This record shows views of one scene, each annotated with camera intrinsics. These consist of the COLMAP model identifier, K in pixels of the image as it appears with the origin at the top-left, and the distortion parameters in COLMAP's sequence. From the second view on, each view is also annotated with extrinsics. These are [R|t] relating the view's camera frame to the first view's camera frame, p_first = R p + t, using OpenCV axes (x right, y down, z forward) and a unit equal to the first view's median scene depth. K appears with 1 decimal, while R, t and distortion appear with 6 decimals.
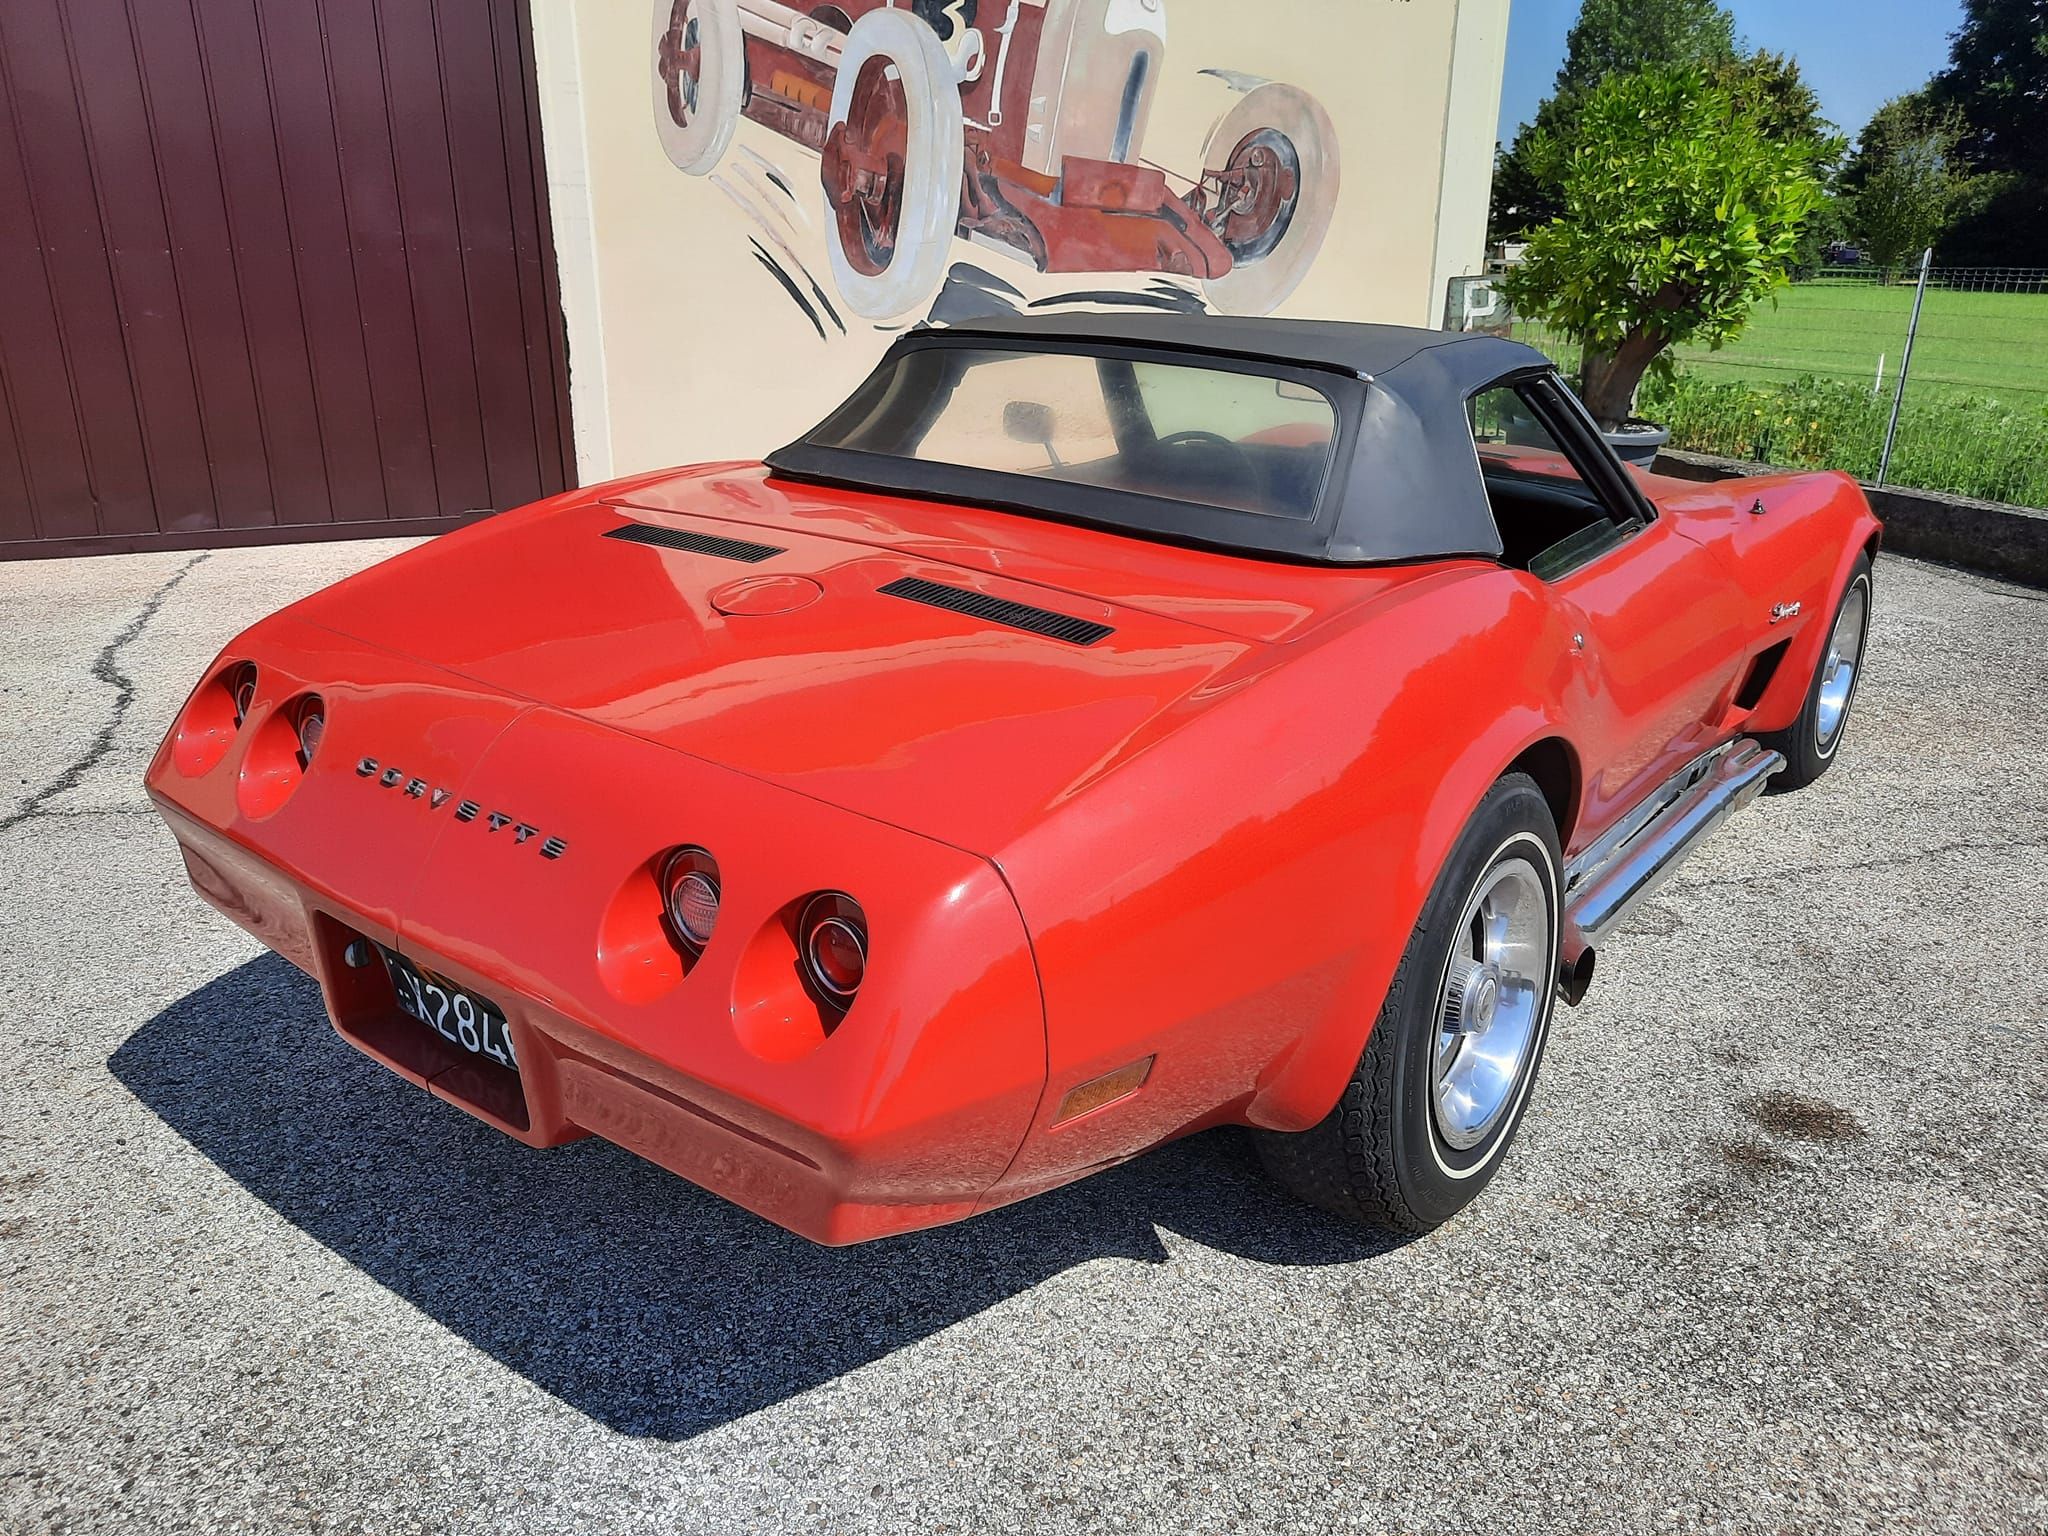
lens RADIAL K [[1506.9, 0, 1022.4], [0, 1506.9, 752.0], [0, 0, 1]] dist [0.049969, -0.044983]
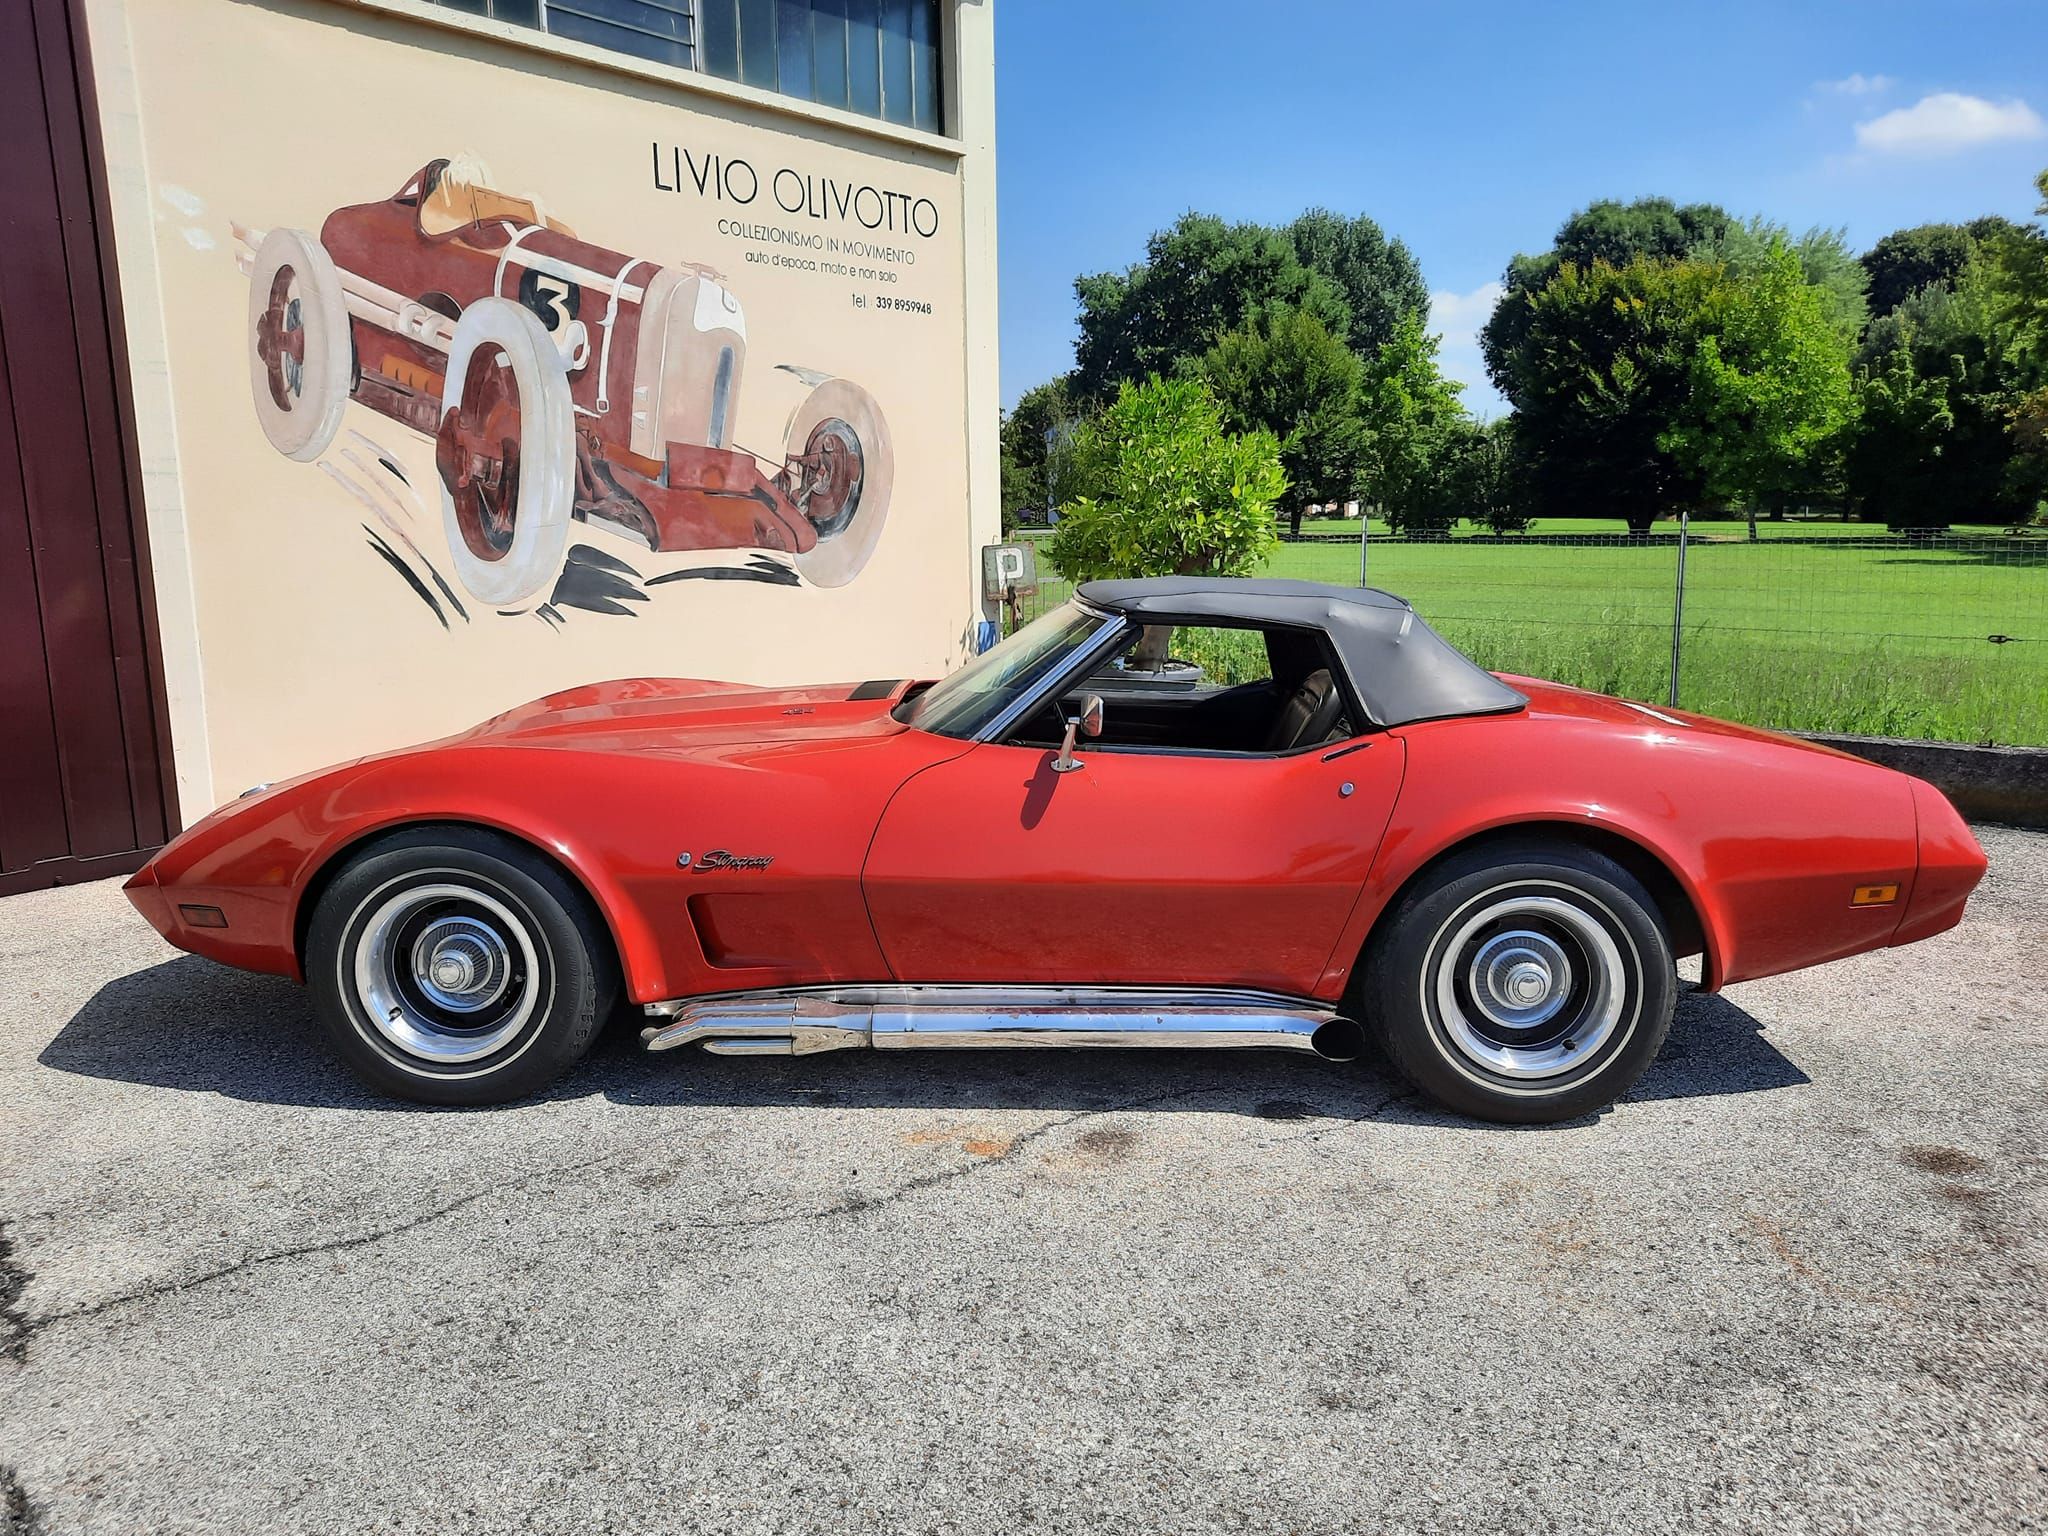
lens RADIAL K [[1506.9, 0, 1029.7], [0, 1506.9, 756.9], [0, 0, 1]] dist [0.049969, -0.044983]
pose [[0.876466, -0.095380, 0.471921, -0.260370], [0.169649, 0.978497, -0.117312, -0.027374], [-0.450584, 0.182881, 0.873801, 0.046169]]
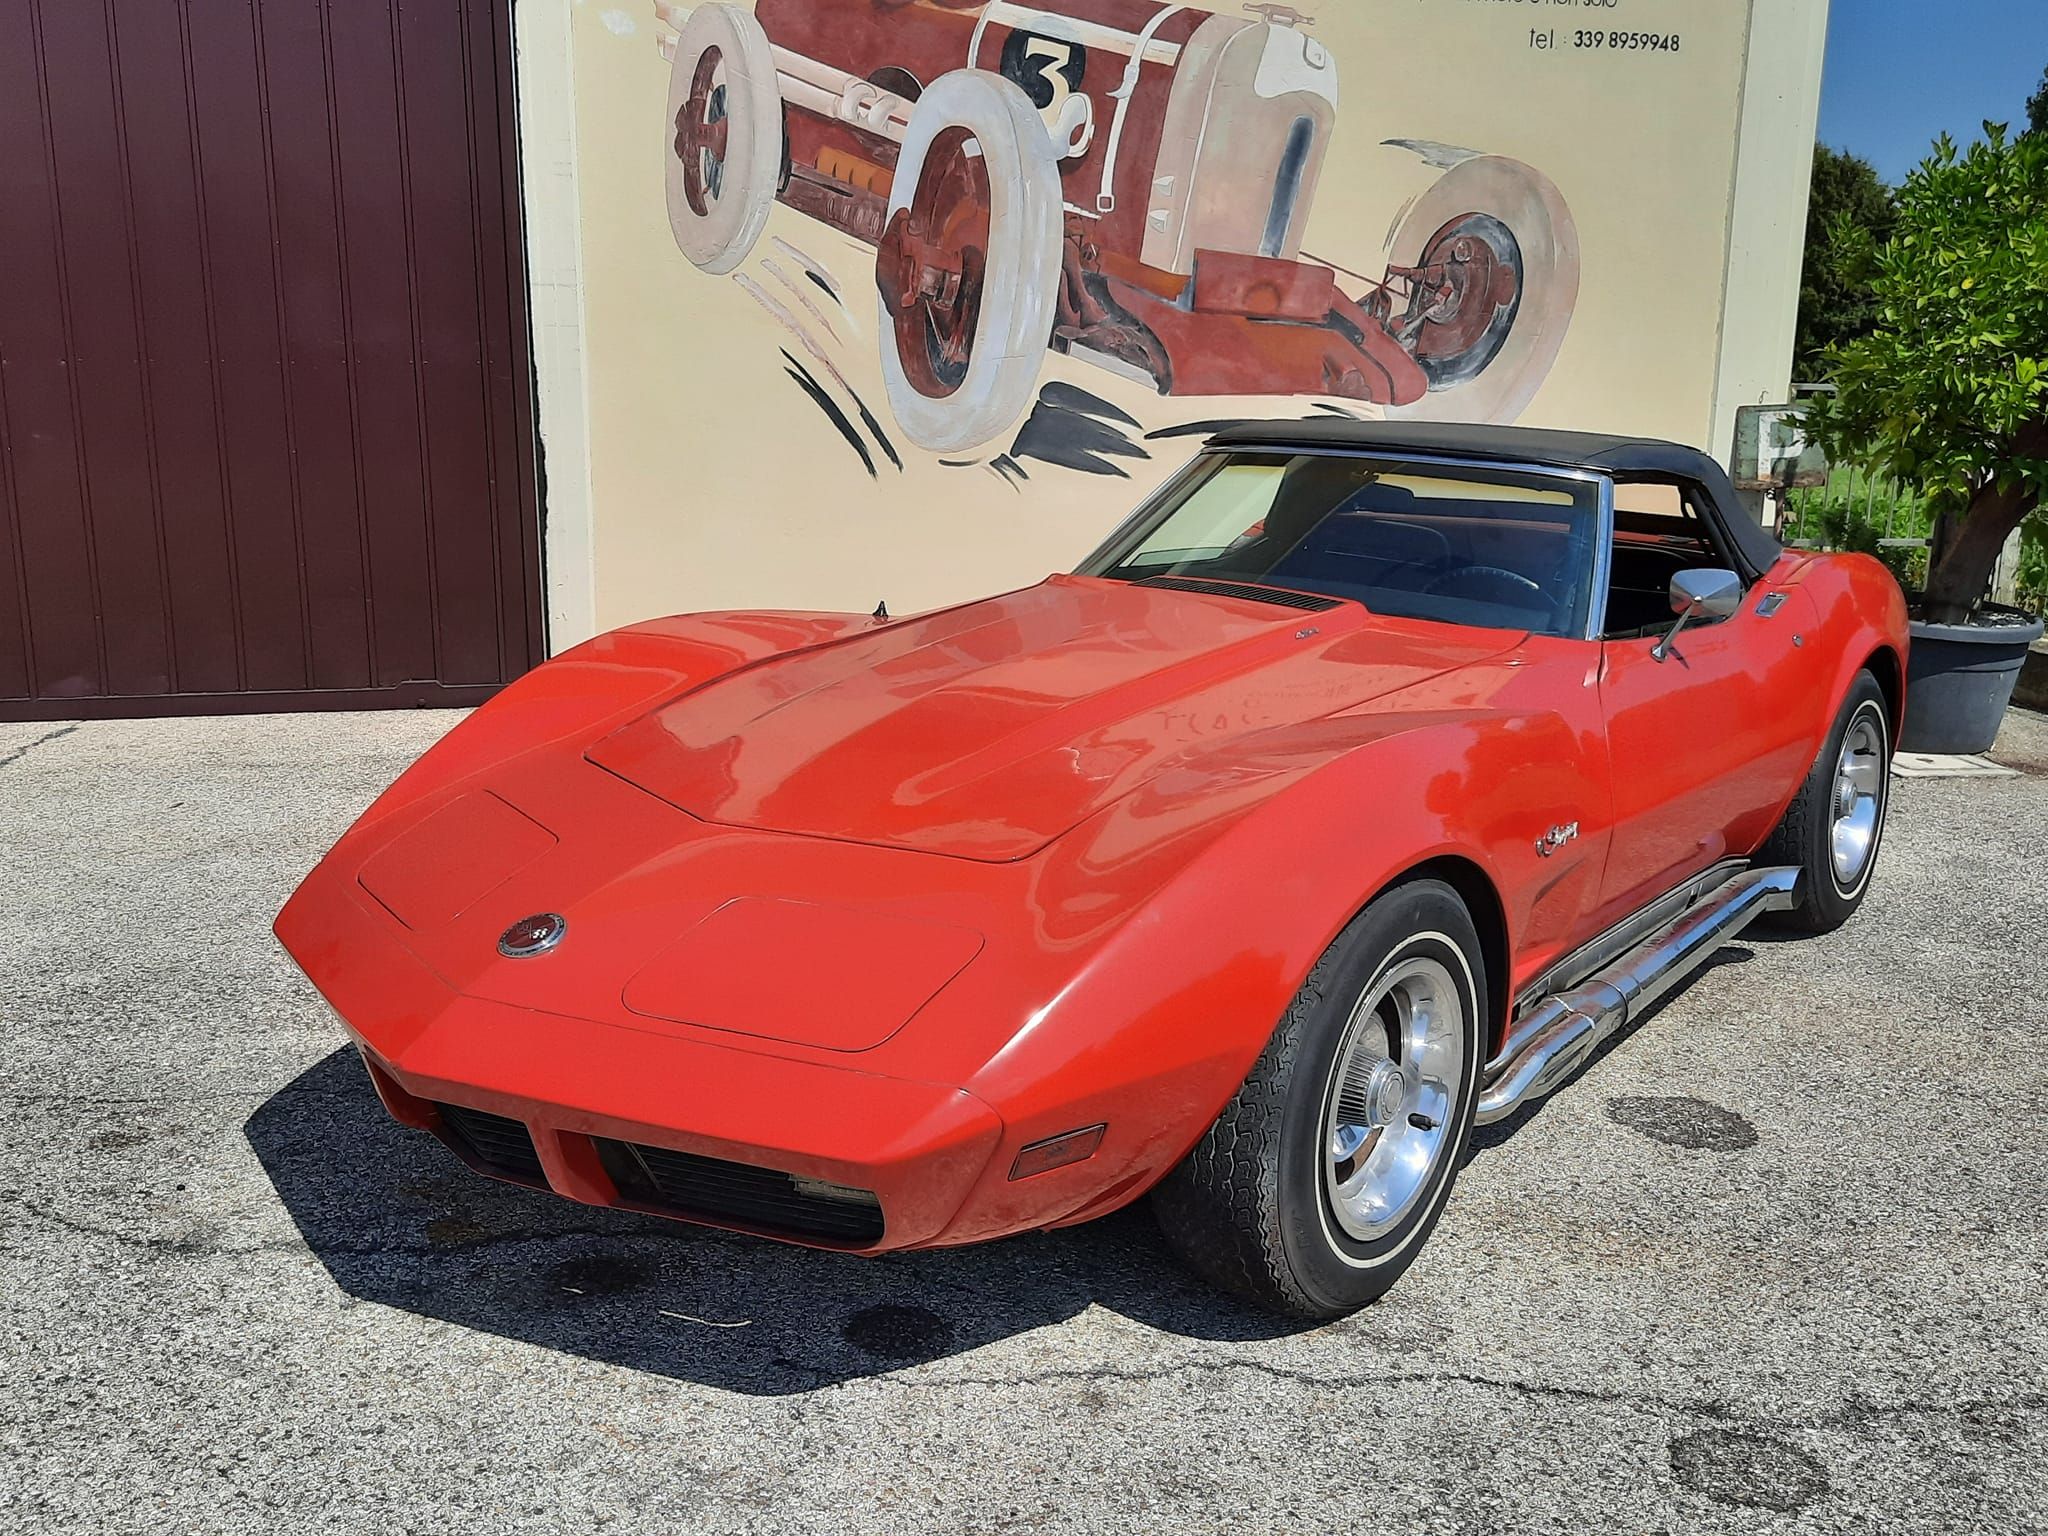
lens RADIAL K [[1852.2, 0, 1023.1], [0, 1852.2, 759.5], [0, 0, 1]] dist [0.060674, -0.076841]
pose [[0.987316, 0.040337, -0.153555, 0.096719], [-0.056706, 0.992985, -0.103758, -0.032620], [0.148293, 0.111150, 0.982677, 0.087433]]
